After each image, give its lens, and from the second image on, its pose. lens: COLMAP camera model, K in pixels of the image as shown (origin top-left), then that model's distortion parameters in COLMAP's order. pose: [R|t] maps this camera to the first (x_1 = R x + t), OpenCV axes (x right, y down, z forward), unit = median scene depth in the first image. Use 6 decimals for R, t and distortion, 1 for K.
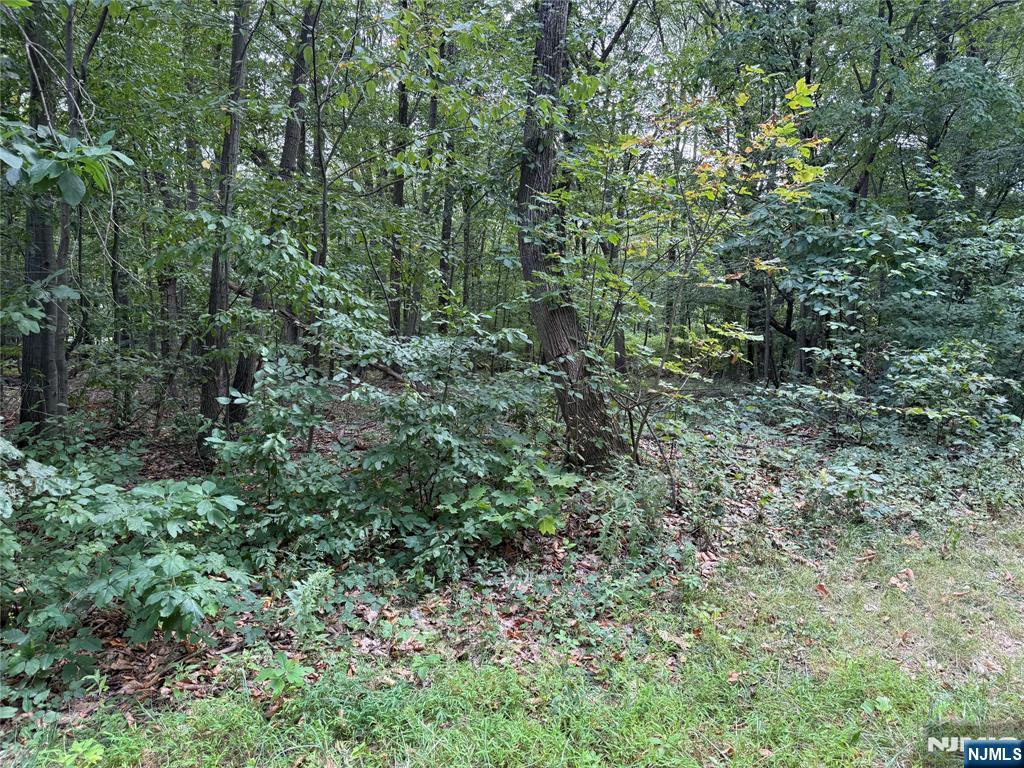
lens RADIAL K [[713.4, 0, 512.0], [0, 713.4, 384.0], [0, 0, 1]] dist [0.074319, -0.097965]
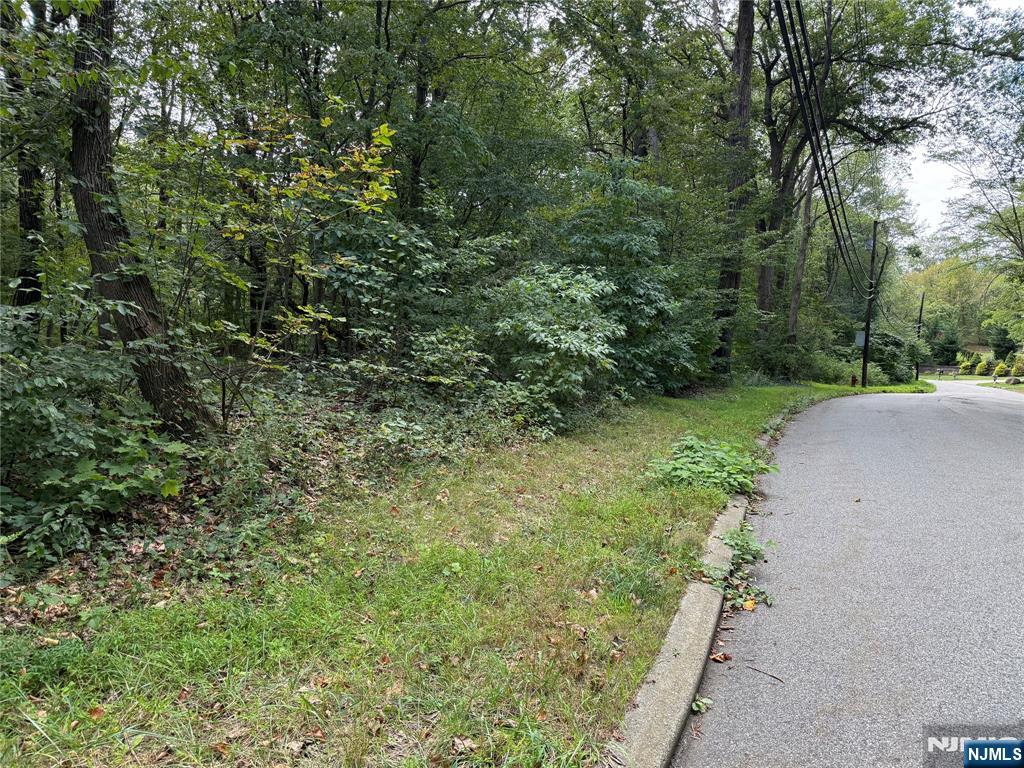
lens RADIAL K [[713.4, 0, 512.0], [0, 713.4, 384.0], [0, 0, 1]] dist [0.074319, -0.097965]
pose [[0.775960, -0.023500, 0.630344, -0.161770], [0.005372, 0.999516, 0.030650, 0.008182], [-0.630759, -0.020397, 0.775711, -0.110447]]
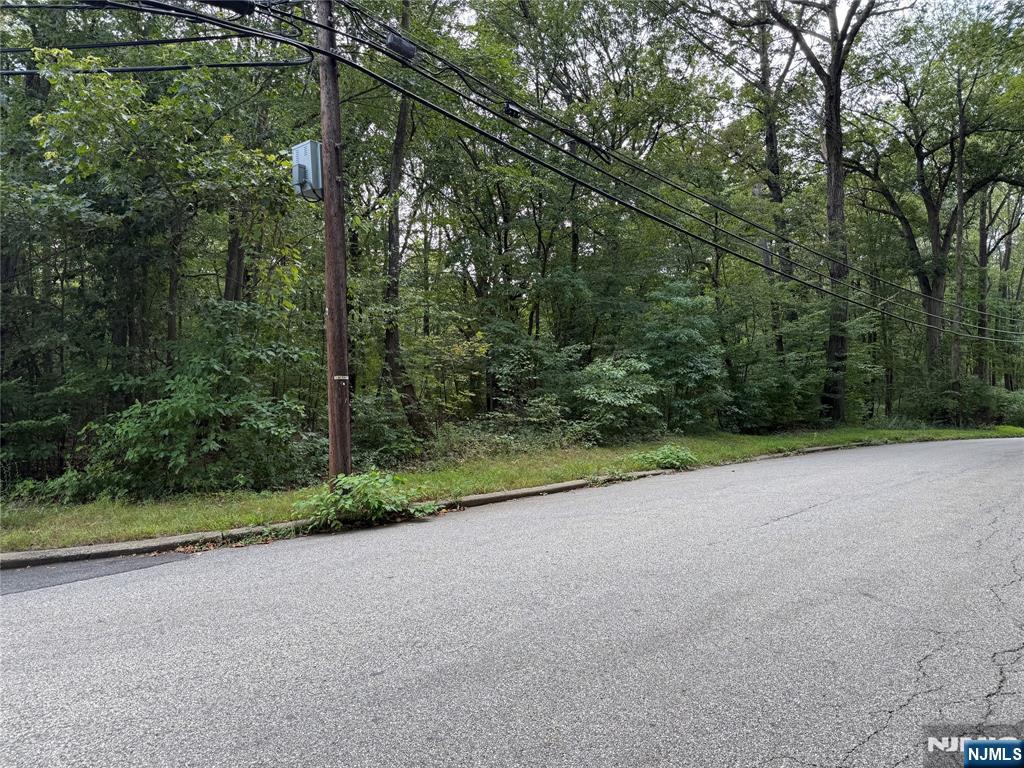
lens RADIAL K [[713.4, 0, 512.0], [0, 713.4, 384.0], [0, 0, 1]] dist [0.074319, -0.097965]
pose [[0.942096, -0.017678, 0.334878, -0.469937], [0.043798, 0.996542, -0.070607, 0.099451], [-0.332472, 0.081186, 0.939612, -1.700918]]
